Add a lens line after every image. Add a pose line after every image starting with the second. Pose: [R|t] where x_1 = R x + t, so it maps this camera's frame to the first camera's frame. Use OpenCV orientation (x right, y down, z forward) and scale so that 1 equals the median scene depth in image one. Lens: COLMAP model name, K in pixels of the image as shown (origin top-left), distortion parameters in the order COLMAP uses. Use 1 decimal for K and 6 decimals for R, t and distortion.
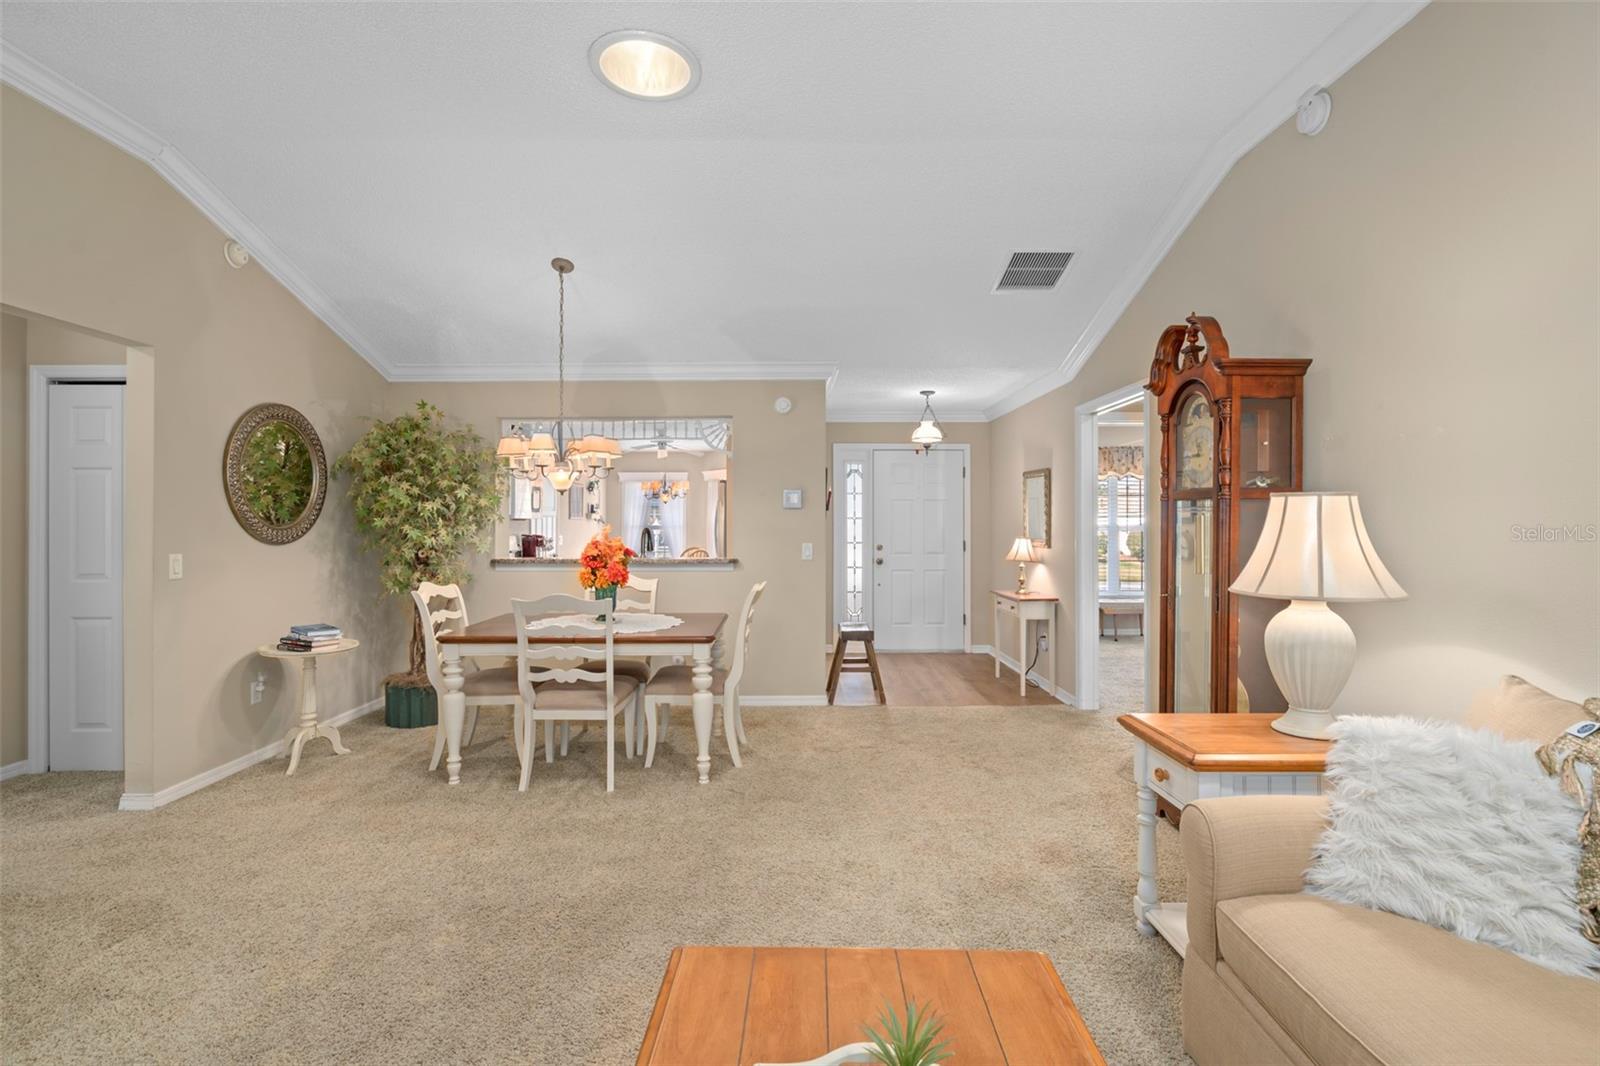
lens RADIAL K [[723.7, 0, 793.9], [0, 723.7, 523.8], [0, 0, 1]] dist [-0.002454, 0.001203]
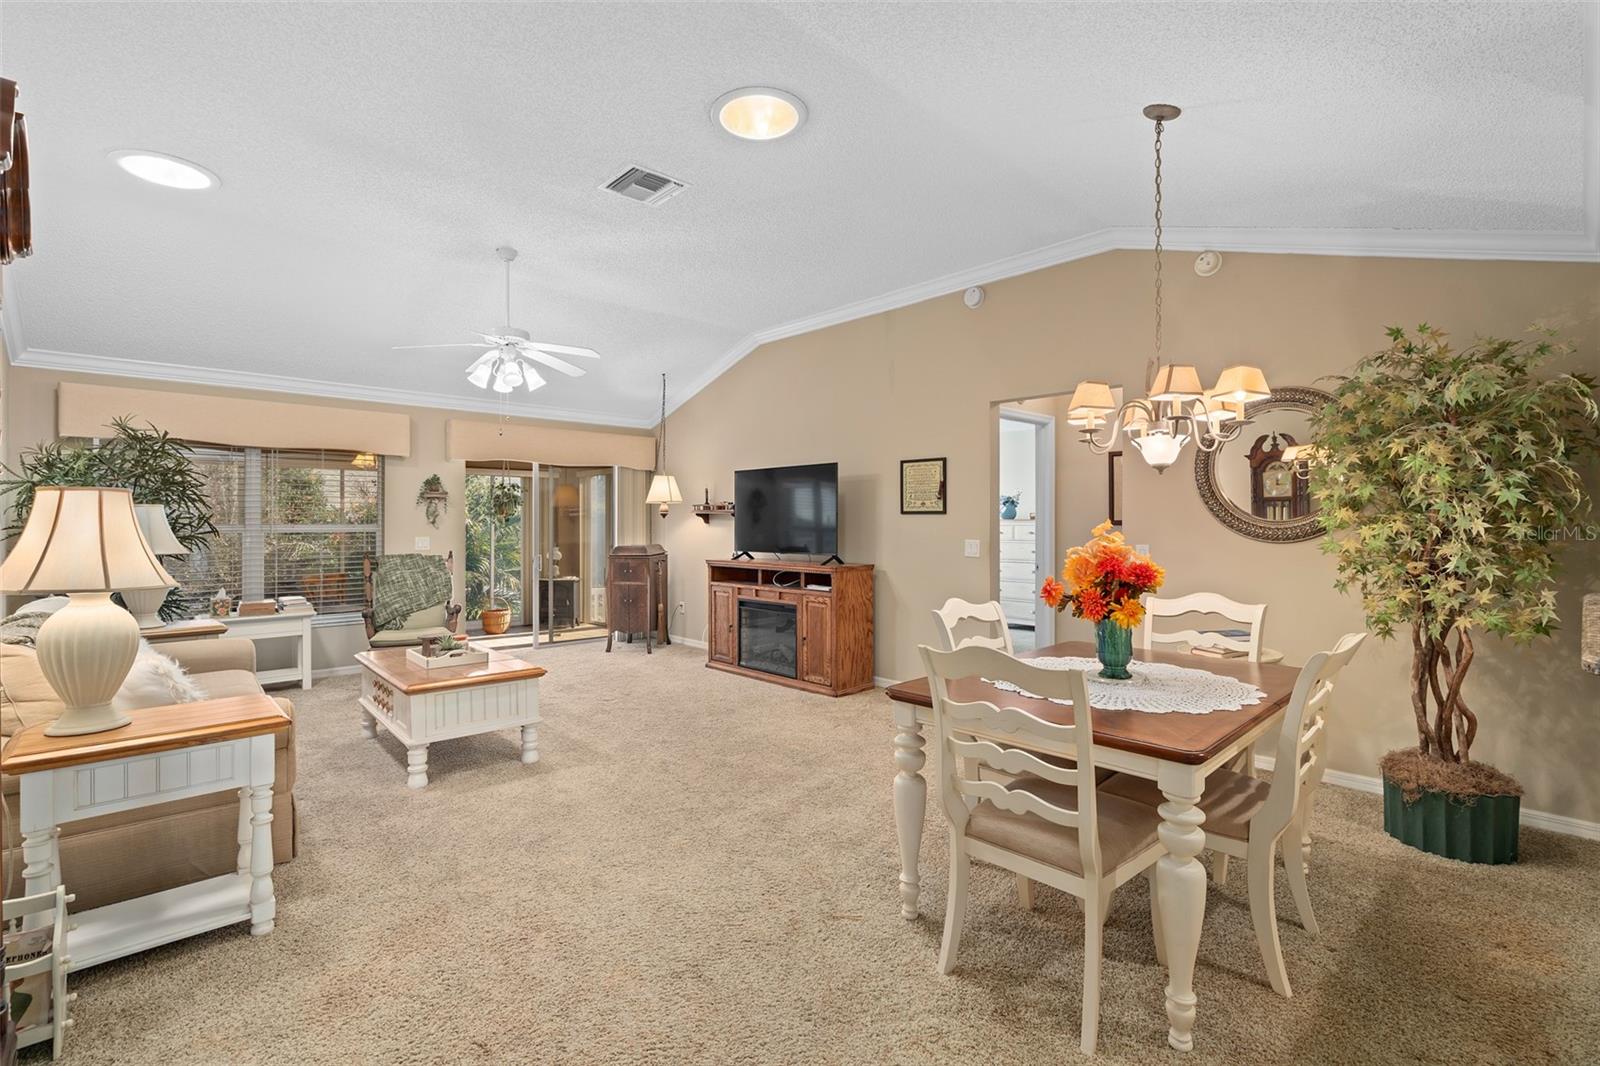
lens RADIAL K [[723.7, 0, 793.9], [0, 723.7, 523.8], [0, 0, 1]] dist [-0.002454, 0.001203]
pose [[-0.733273, 0.002669, -0.679930, 0.330224], [0.002787, 0.999996, 0.000920, 0.002710], [0.679929, -0.001220, -0.733277, 1.177065]]
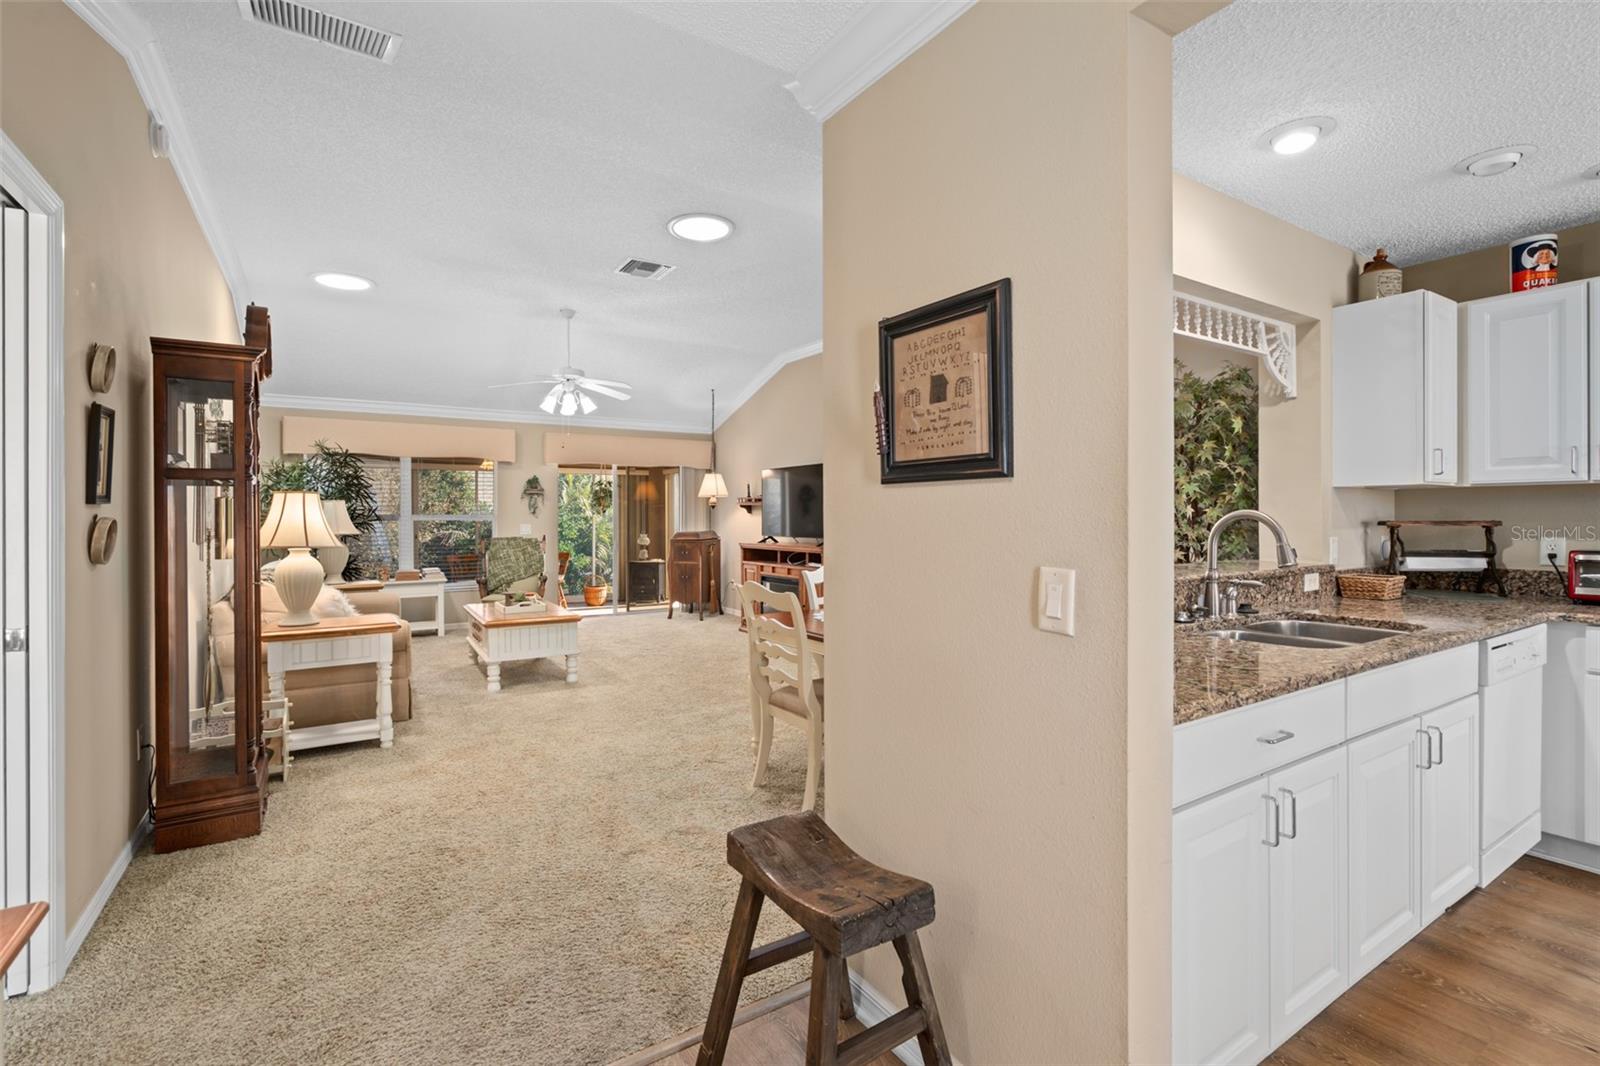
lens RADIAL K [[723.7, 0, 793.9], [0, 723.7, 523.8], [0, 0, 1]] dist [-0.002454, 0.001203]
pose [[-0.842513, 0.010121, -0.538581, 0.312447], [0.004926, 0.999926, 0.011084, 0.009897], [0.538653, 0.006685, -0.842501, 1.568031]]
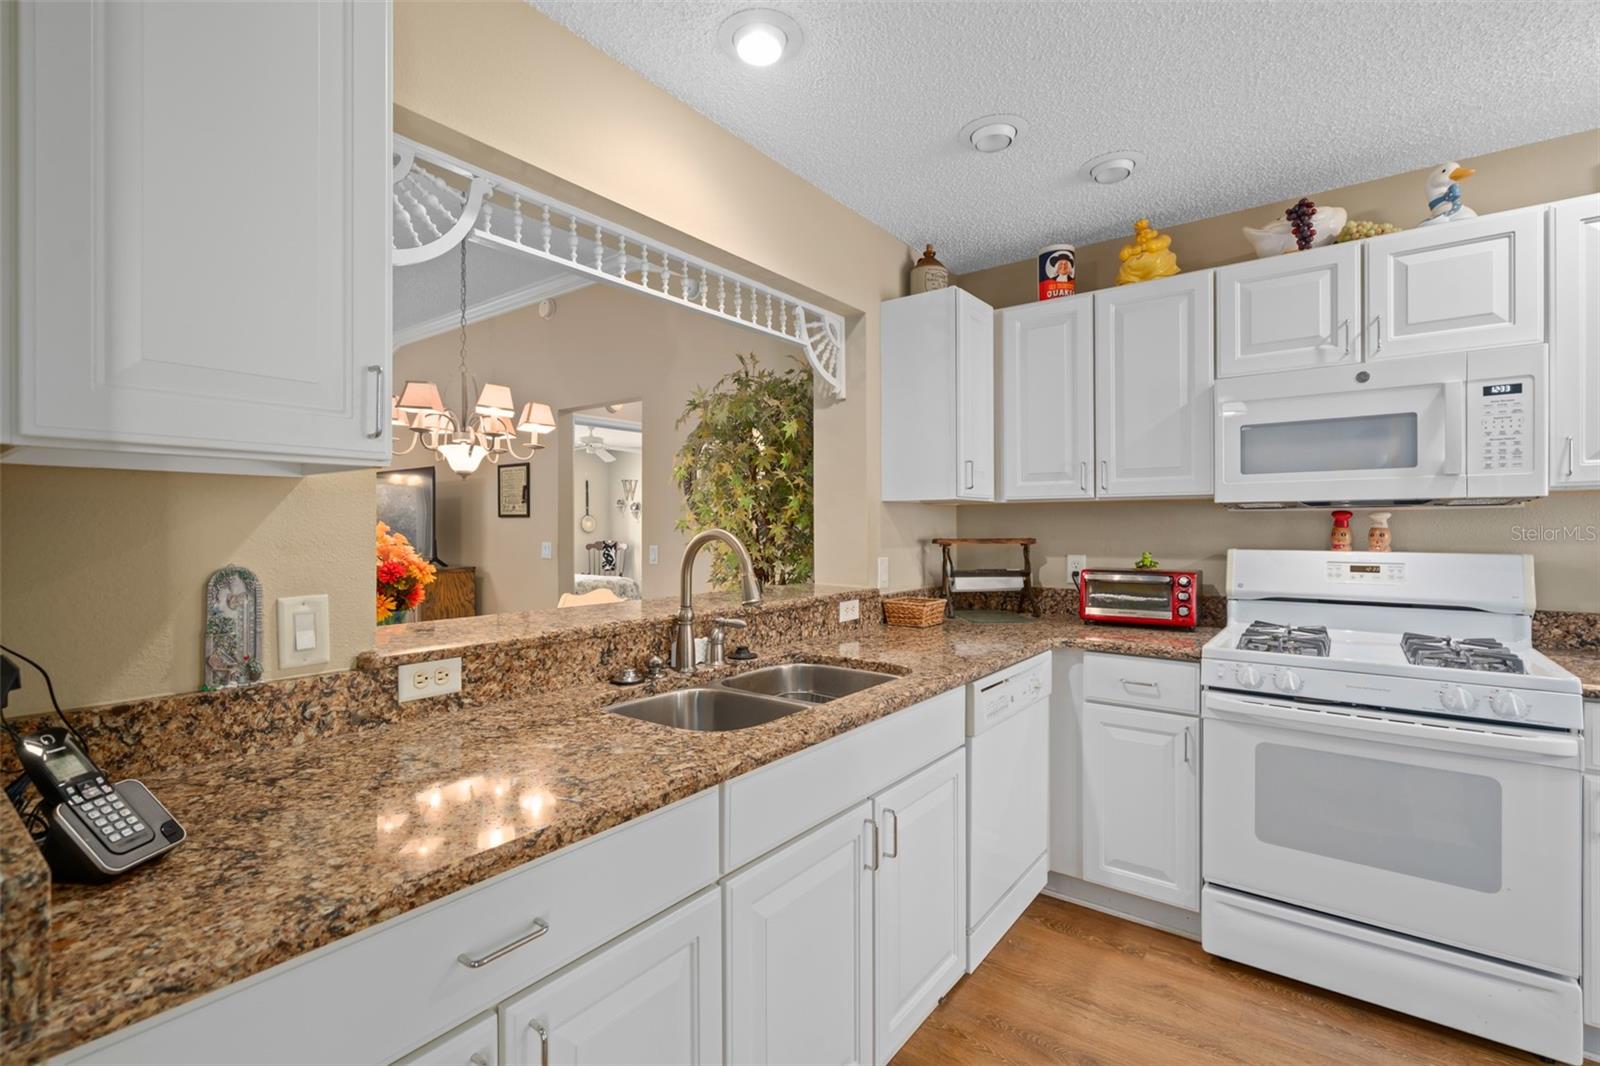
lens RADIAL K [[723.7, 0, 793.9], [0, 723.7, 523.8], [0, 0, 1]] dist [-0.002454, 0.001203]
pose [[-0.607678, 0.000029, -0.794184, 0.037606], [0.002732, 0.999994, -0.002054, 0.005006], [0.794179, -0.003418, -0.607674, 1.581427]]
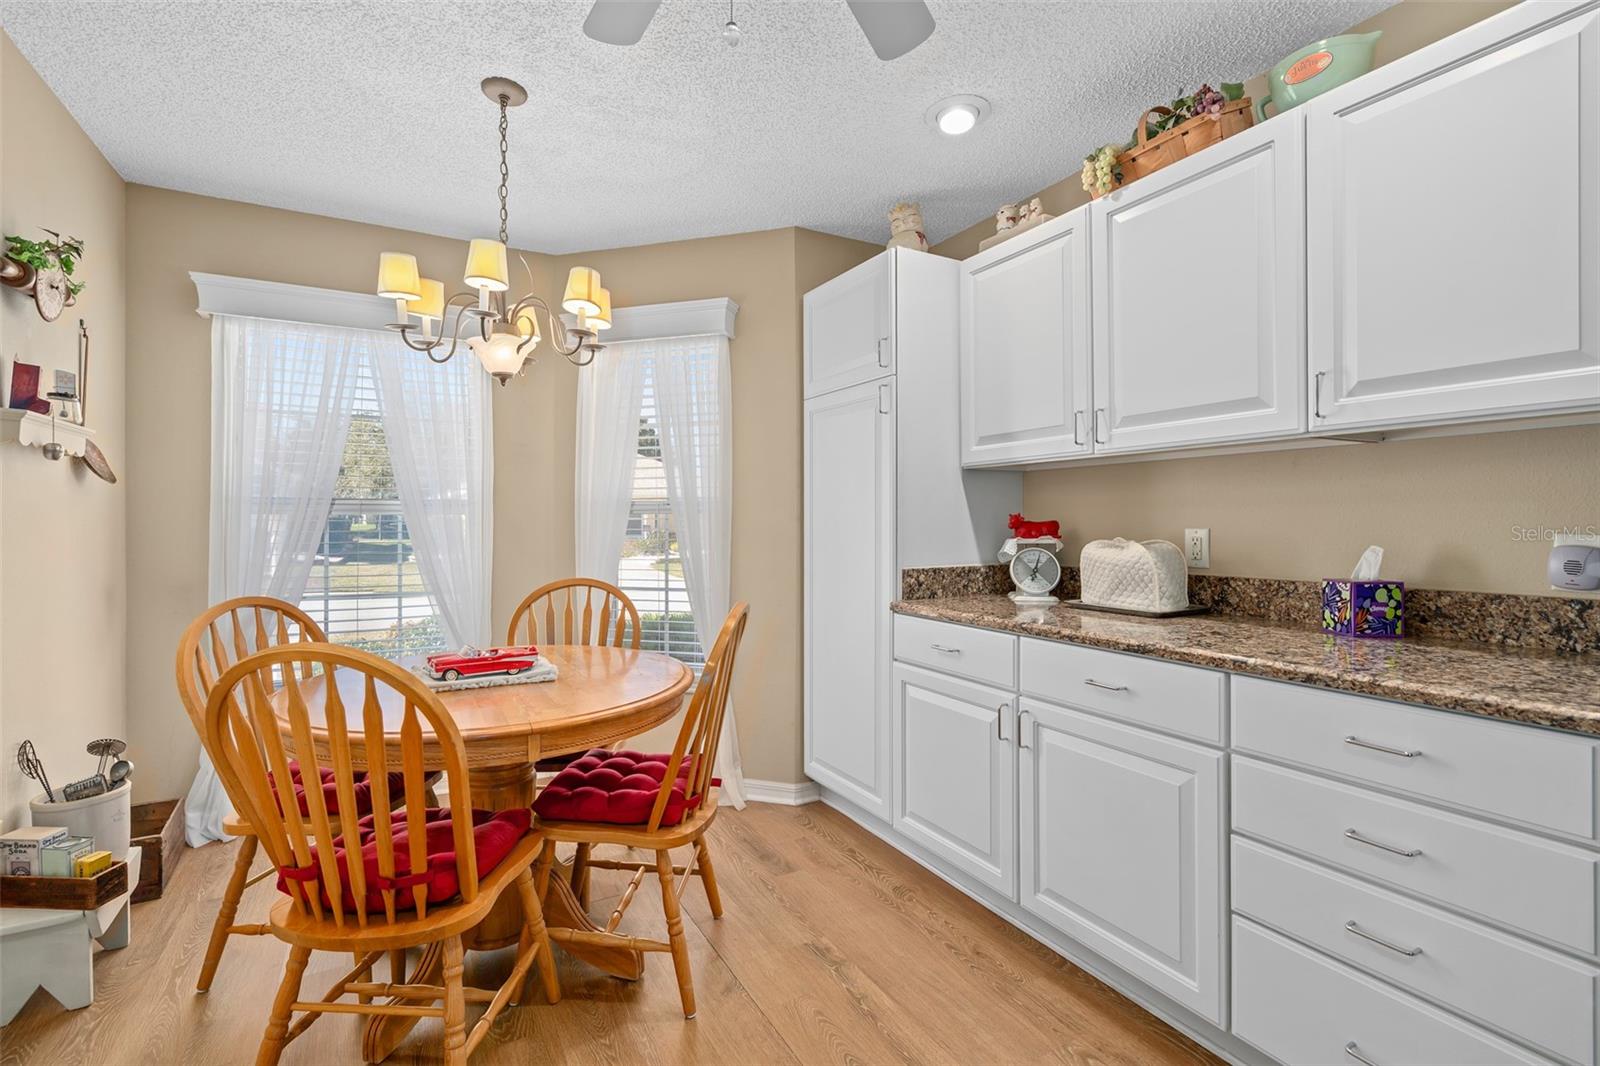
lens RADIAL K [[723.7, 0, 793.9], [0, 723.7, 523.8], [0, 0, 1]] dist [-0.002454, 0.001203]
pose [[0.879361, -0.000605, 0.476155, -0.467550], [-0.000794, 0.999996, 0.002737, 0.028209], [-0.476154, -0.002785, 0.879357, 1.786588]]
